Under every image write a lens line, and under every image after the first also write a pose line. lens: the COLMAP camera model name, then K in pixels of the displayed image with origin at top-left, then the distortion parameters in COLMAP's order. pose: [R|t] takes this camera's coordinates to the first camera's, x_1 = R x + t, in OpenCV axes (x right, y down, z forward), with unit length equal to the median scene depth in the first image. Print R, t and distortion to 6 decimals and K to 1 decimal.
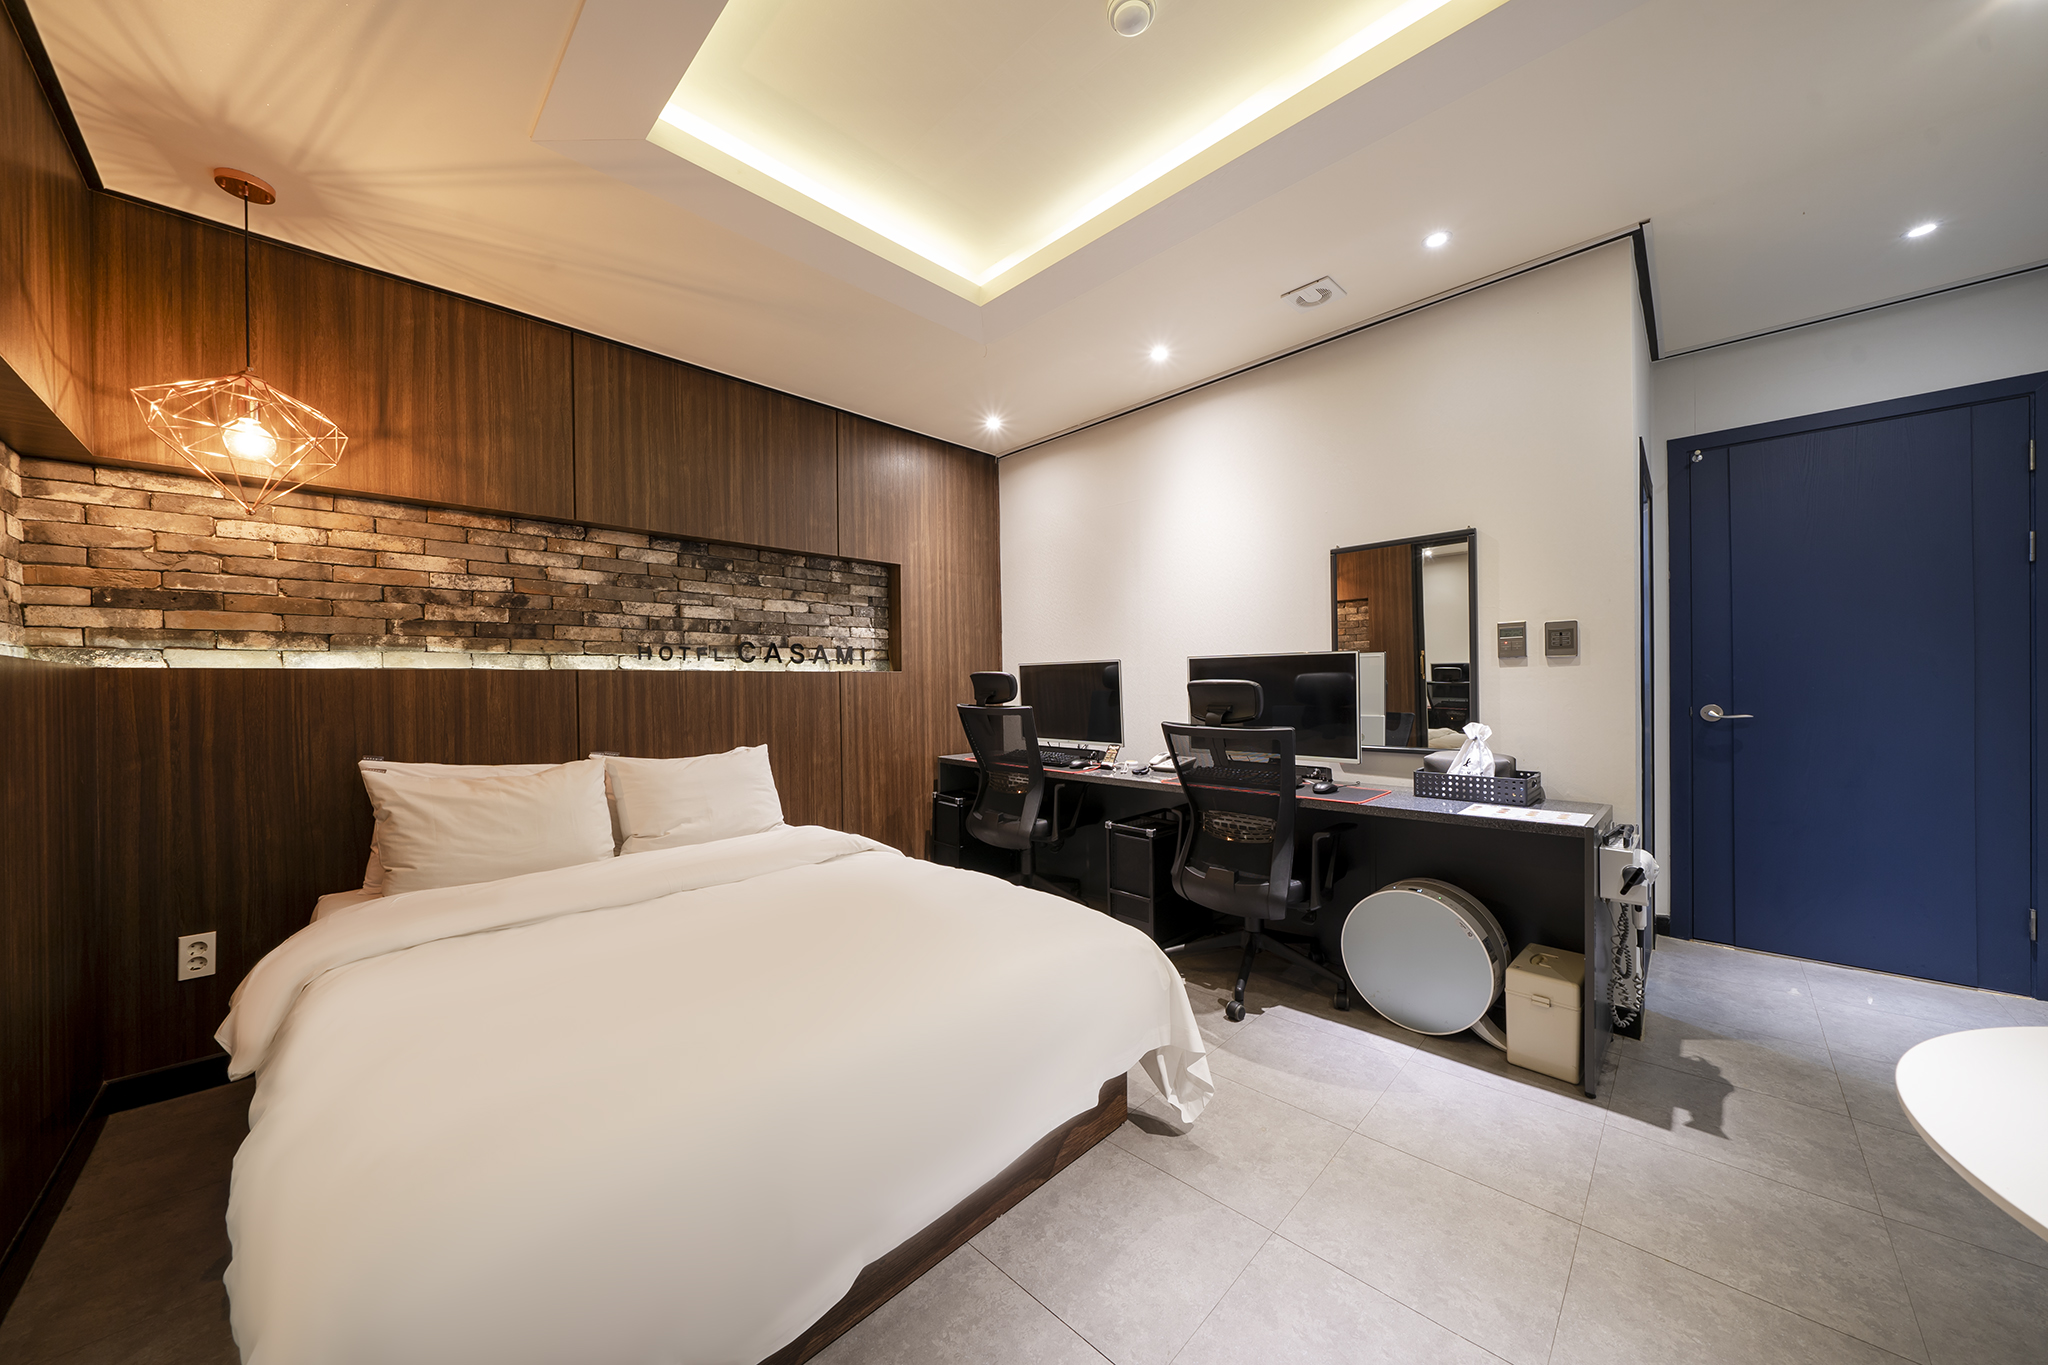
lens RADIAL K [[702.1, 0, 1020.9], [0, 702.1, 685.5], [0, 0, 1]] dist [-0.004489, 0.000116]
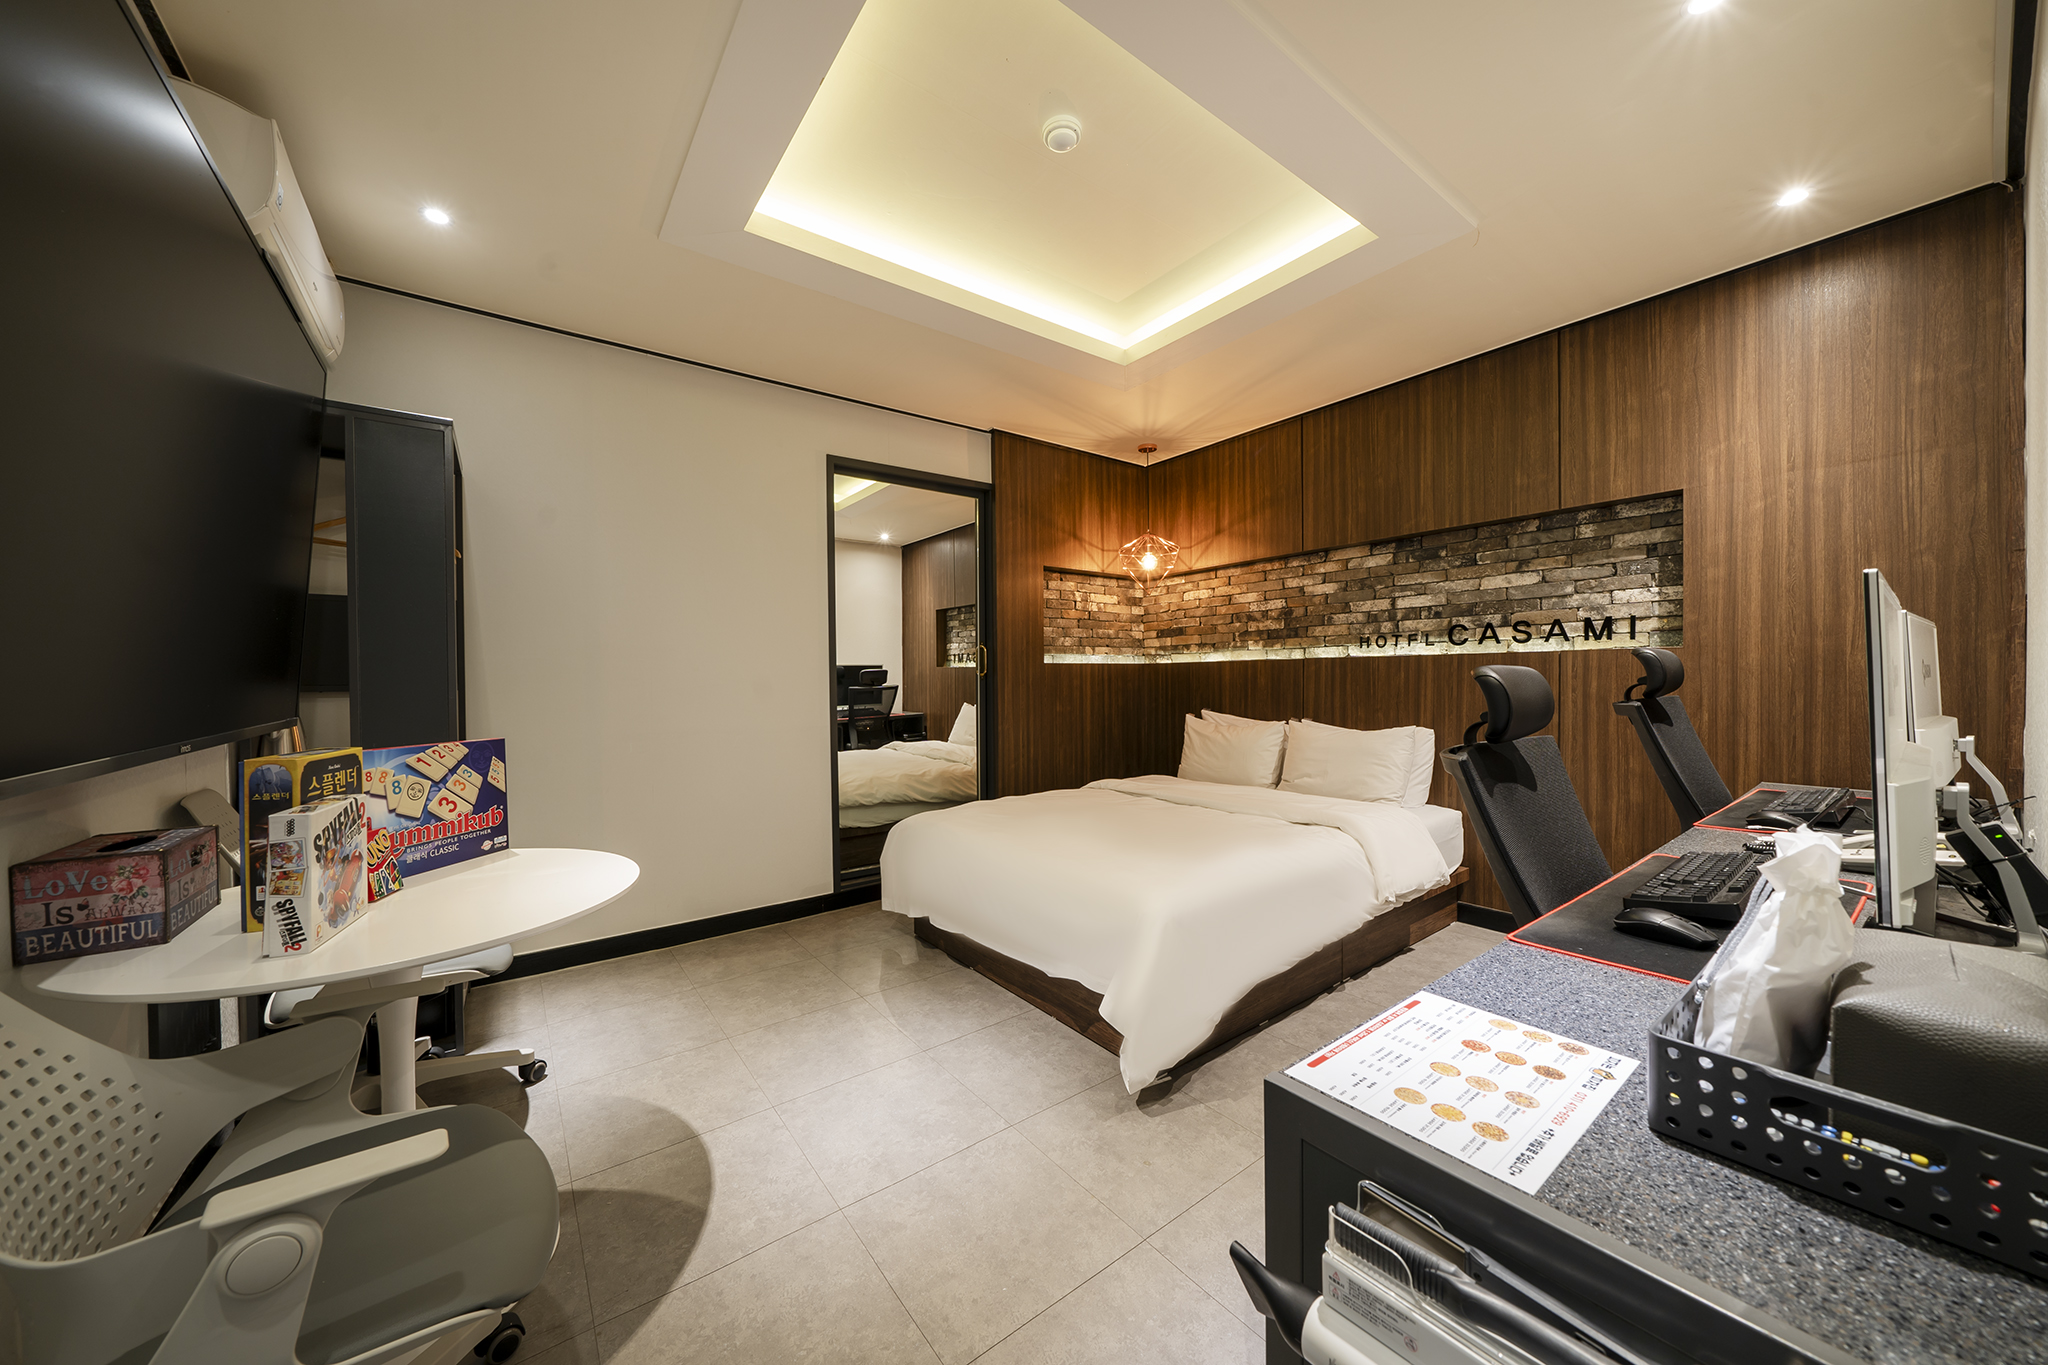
lens RADIAL K [[702.1, 0, 1020.9], [0, 702.1, 685.5], [0, 0, 1]] dist [-0.004489, 0.000116]
pose [[-0.151409, 0.026304, -0.988121, 0.738221], [0.013977, 0.999603, 0.024468, -0.009336], [0.988372, -0.010107, -0.151717, 0.574377]]
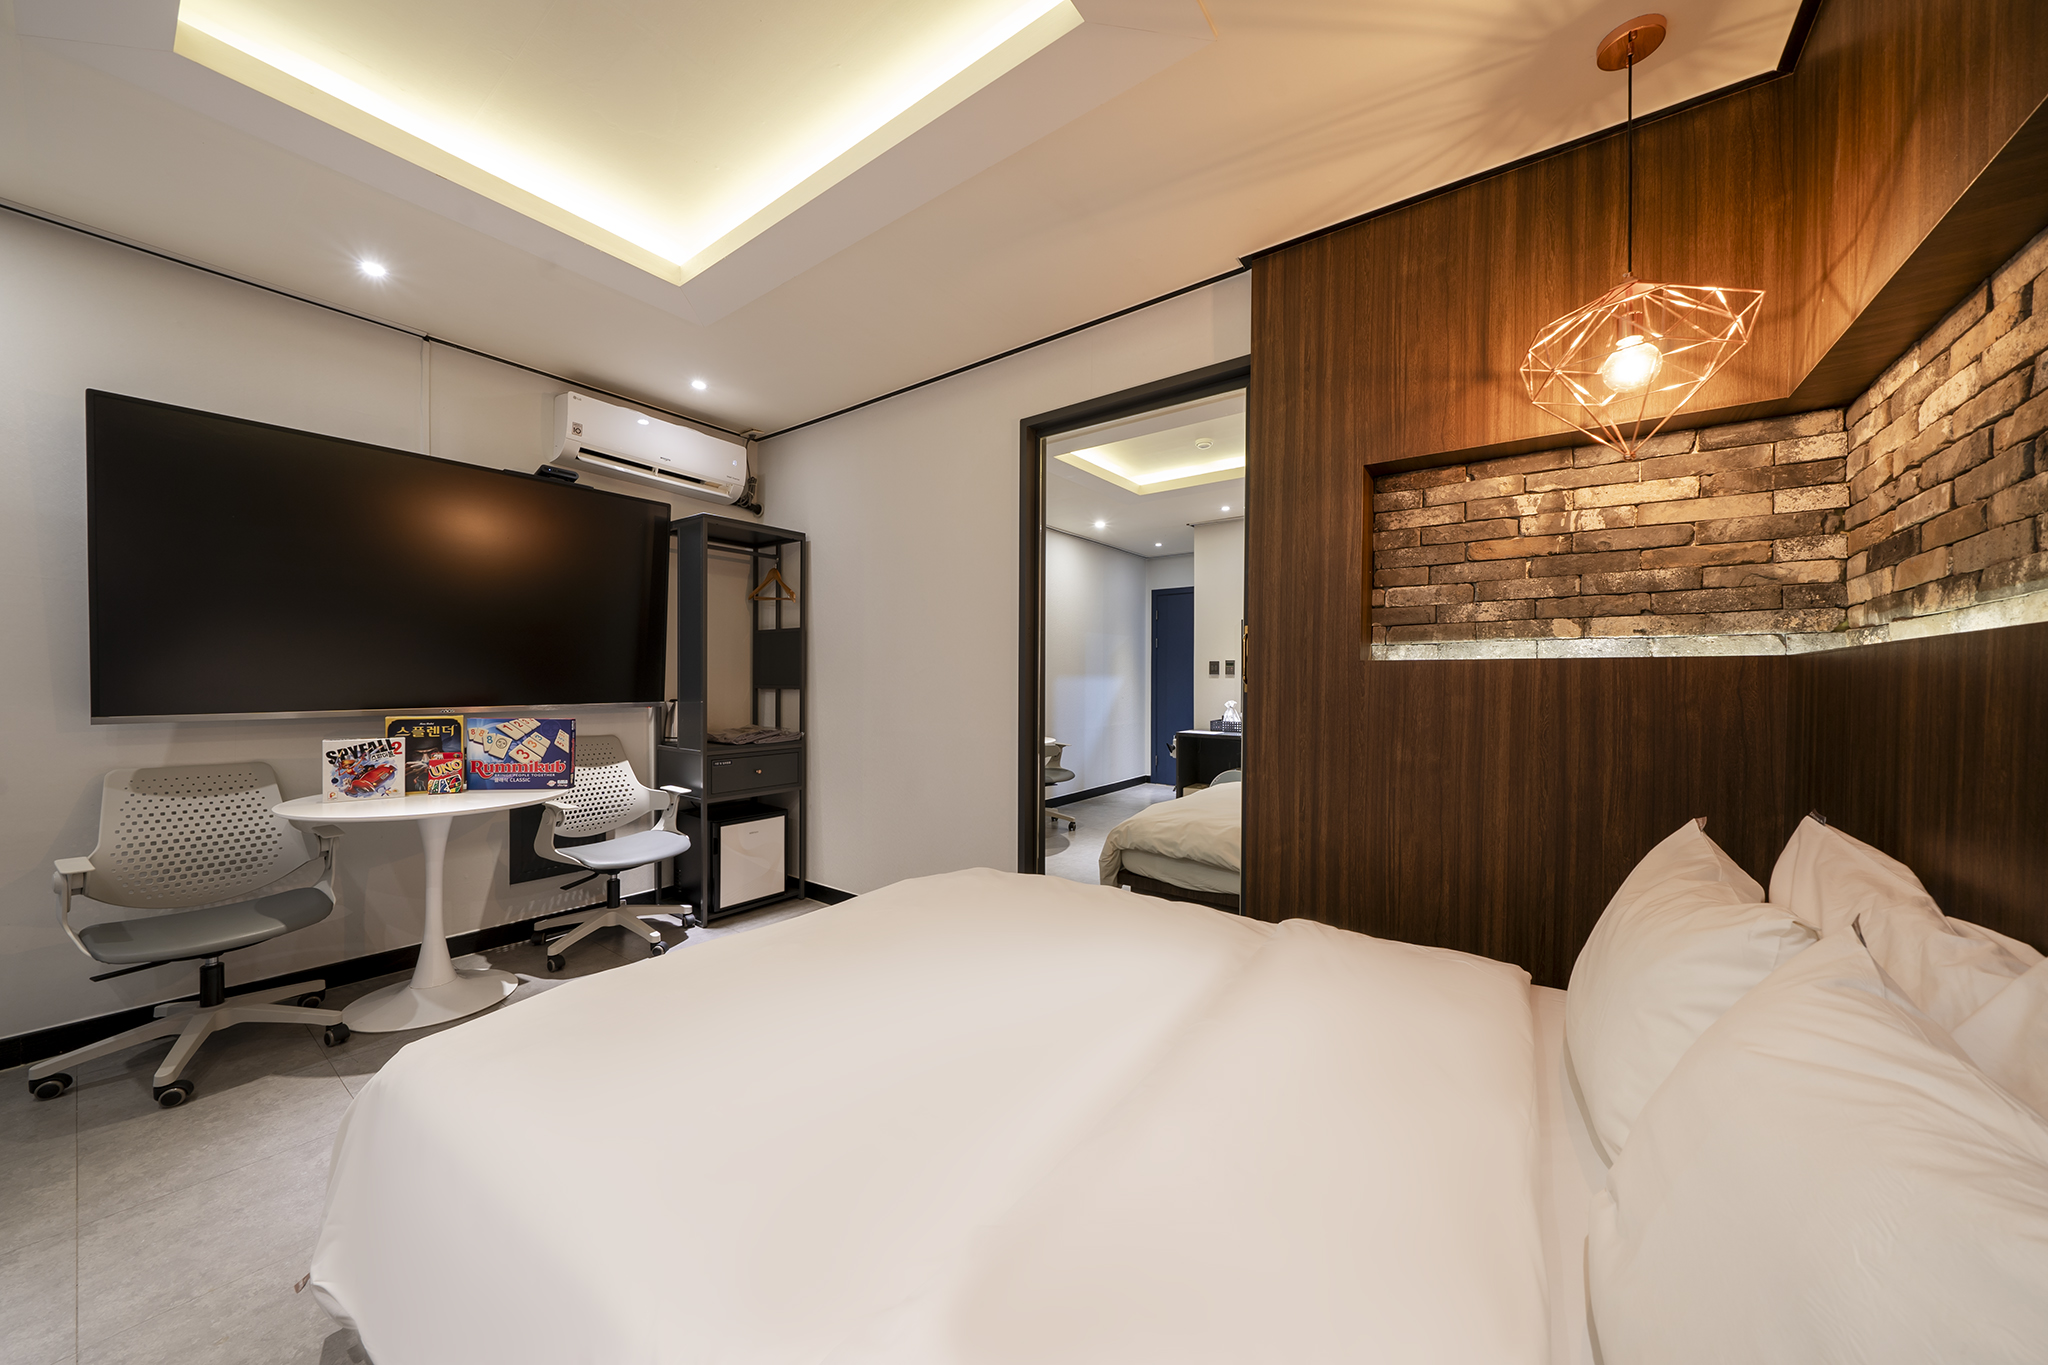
lens RADIAL K [[702.1, 0, 1020.9], [0, 702.1, 685.5], [0, 0, 1]] dist [-0.004489, 0.000116]
pose [[-0.990334, 0.008986, -0.138413, -0.193364], [0.008404, 0.999953, 0.004791, -0.001054], [0.138449, 0.003582, -0.990363, 1.038679]]
